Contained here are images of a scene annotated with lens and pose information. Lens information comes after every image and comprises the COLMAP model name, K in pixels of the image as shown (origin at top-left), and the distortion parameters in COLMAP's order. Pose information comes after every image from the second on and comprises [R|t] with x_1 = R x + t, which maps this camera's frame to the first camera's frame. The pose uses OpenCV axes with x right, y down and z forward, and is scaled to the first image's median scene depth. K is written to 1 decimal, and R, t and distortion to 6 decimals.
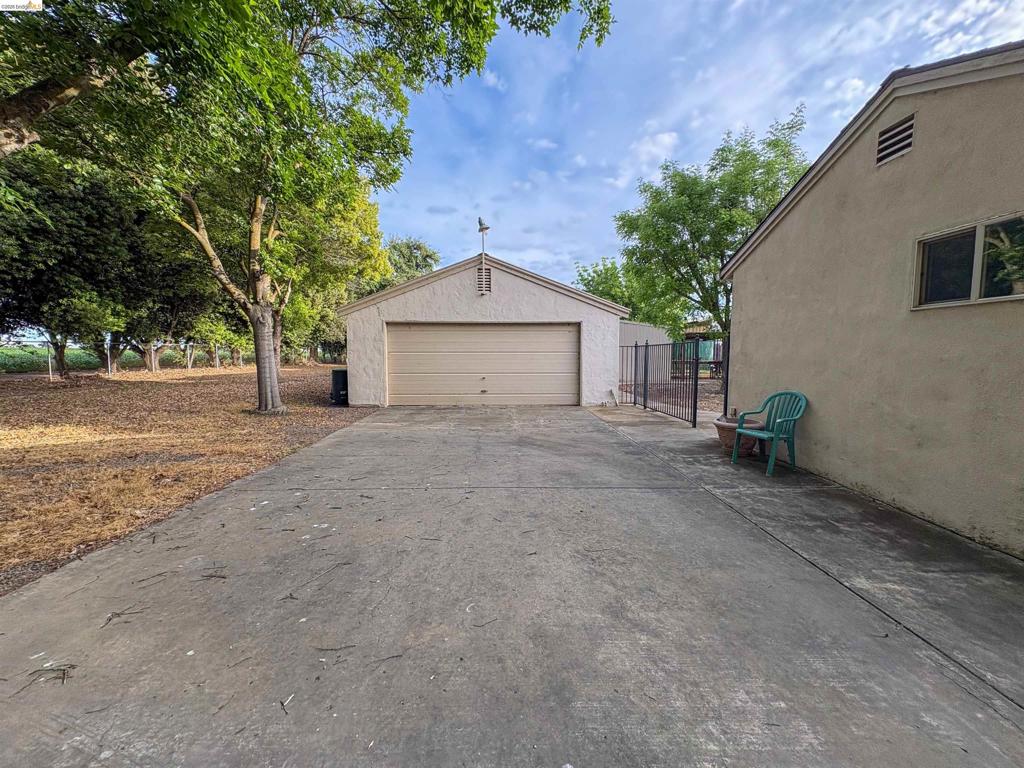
lens RADIAL K [[412.8, 0, 503.2], [0, 412.8, 397.8], [0, 0, 1]] dist [0.009151, -0.000051]
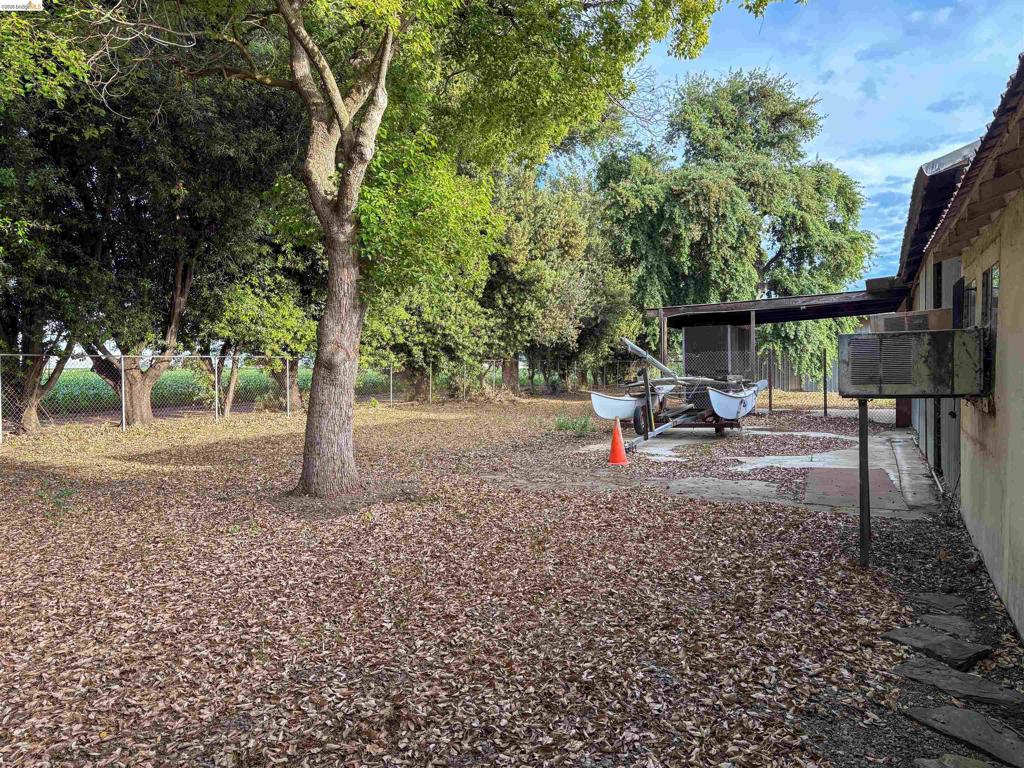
lens RADIAL K [[774.8, 0, 512.8], [0, 774.8, 385.8], [0, 0, 1]] dist [0.000931, 0.002535]
pose [[0.903871, -0.011646, -0.427647, -0.248535], [-0.026676, 0.996150, -0.083511, -0.061085], [0.426973, 0.086891, 0.900080, 0.625438]]
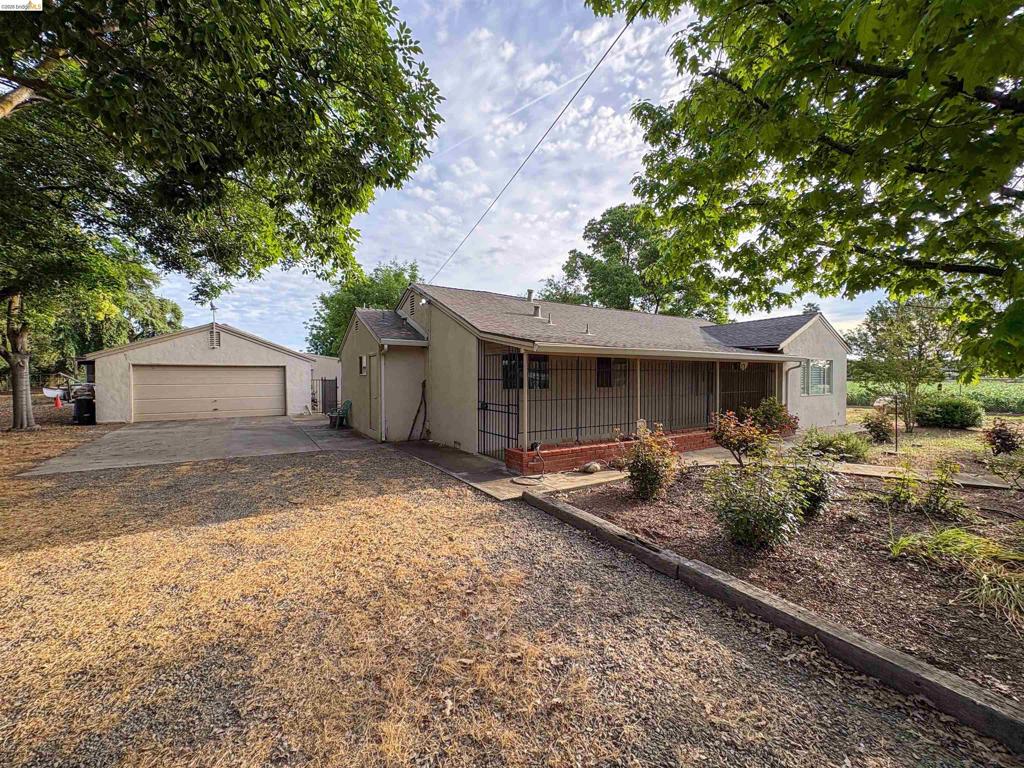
lens RADIAL K [[412.8, 0, 507.2], [0, 412.8, 383.2], [0, 0, 1]] dist [0.009151, -0.000051]
pose [[0.847852, -0.007651, 0.530177, 0.035402], [0.052759, 0.996151, -0.069996, 0.032837], [-0.527601, 0.087318, 0.844993, -0.547298]]
